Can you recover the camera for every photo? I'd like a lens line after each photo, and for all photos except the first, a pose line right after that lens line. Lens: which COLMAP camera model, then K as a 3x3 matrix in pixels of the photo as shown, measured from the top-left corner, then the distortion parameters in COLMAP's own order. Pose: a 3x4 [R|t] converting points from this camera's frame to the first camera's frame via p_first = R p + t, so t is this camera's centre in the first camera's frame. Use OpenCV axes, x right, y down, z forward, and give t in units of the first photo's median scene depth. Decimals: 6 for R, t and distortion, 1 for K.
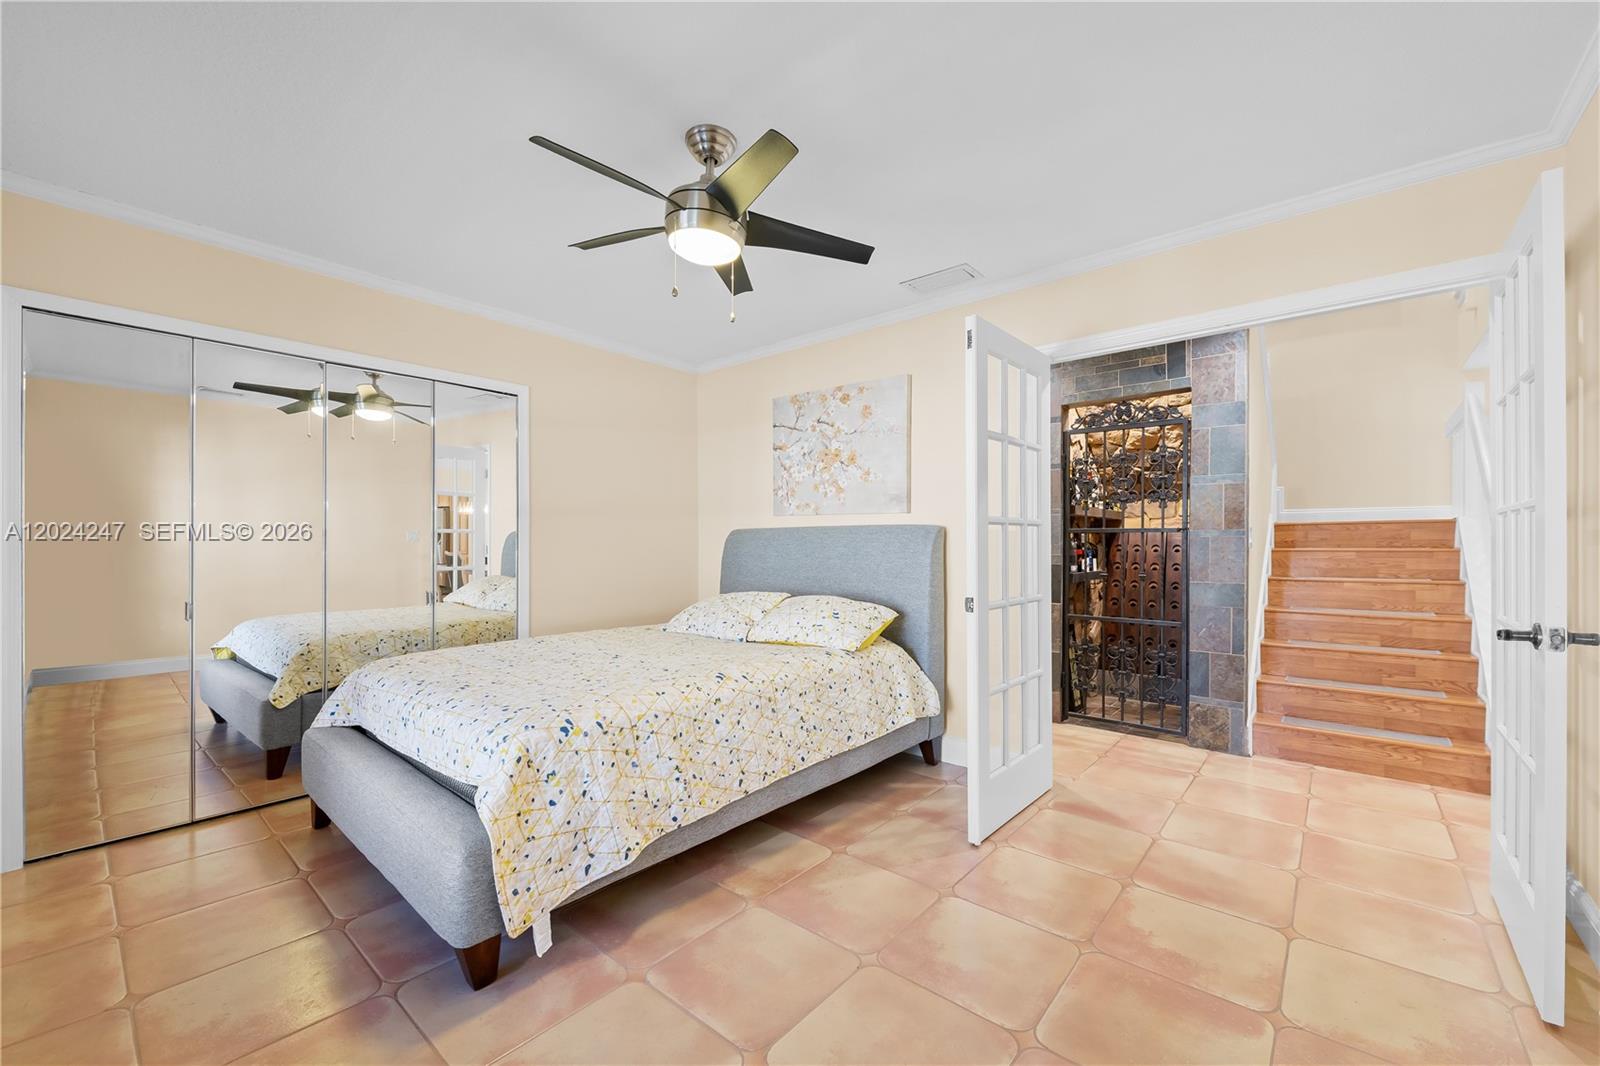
lens RADIAL K [[638.2, 0, 799.8], [0, 638.2, 541.8], [0, 0, 1]] dist [-0.002145, -0.000154]
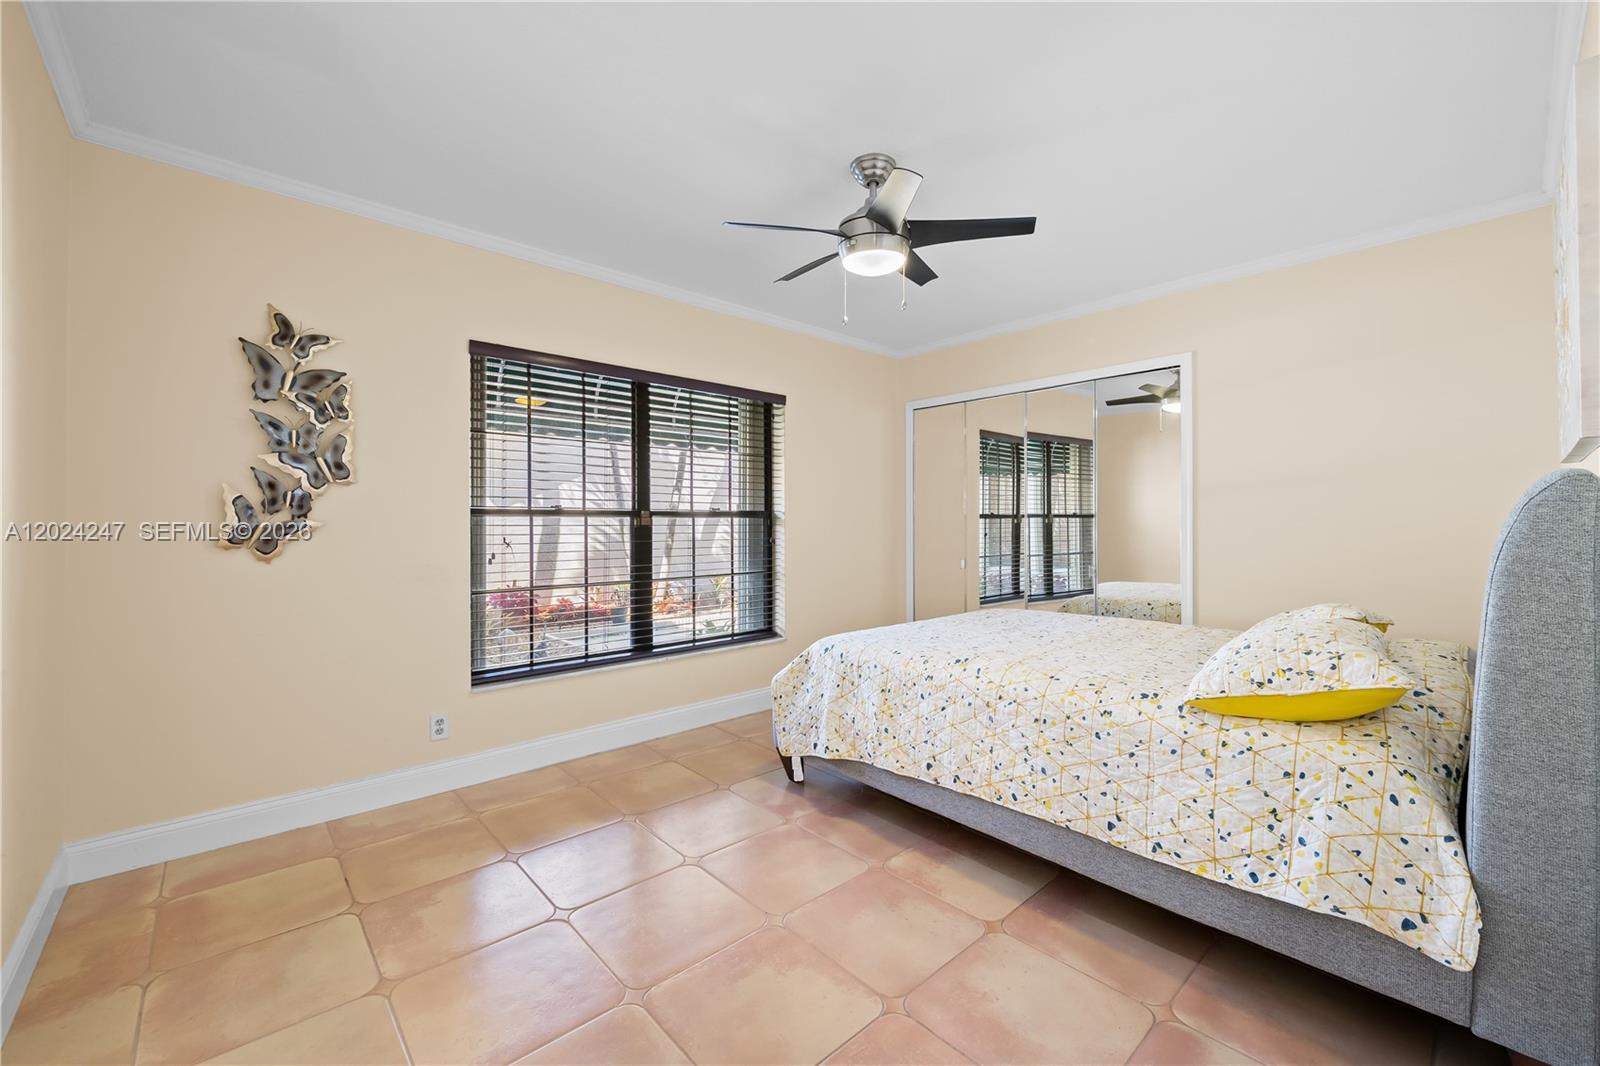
lens RADIAL K [[634.2, 0, 804.0], [0, 634.2, 521.3], [0, 0, 1]] dist [-0.001504, -0.000279]
pose [[-0.116553, -0.003066, -0.993180, 0.849593], [0.002335, 0.999992, -0.003361, 0.002580], [0.993182, -0.002711, -0.116545, 0.871466]]
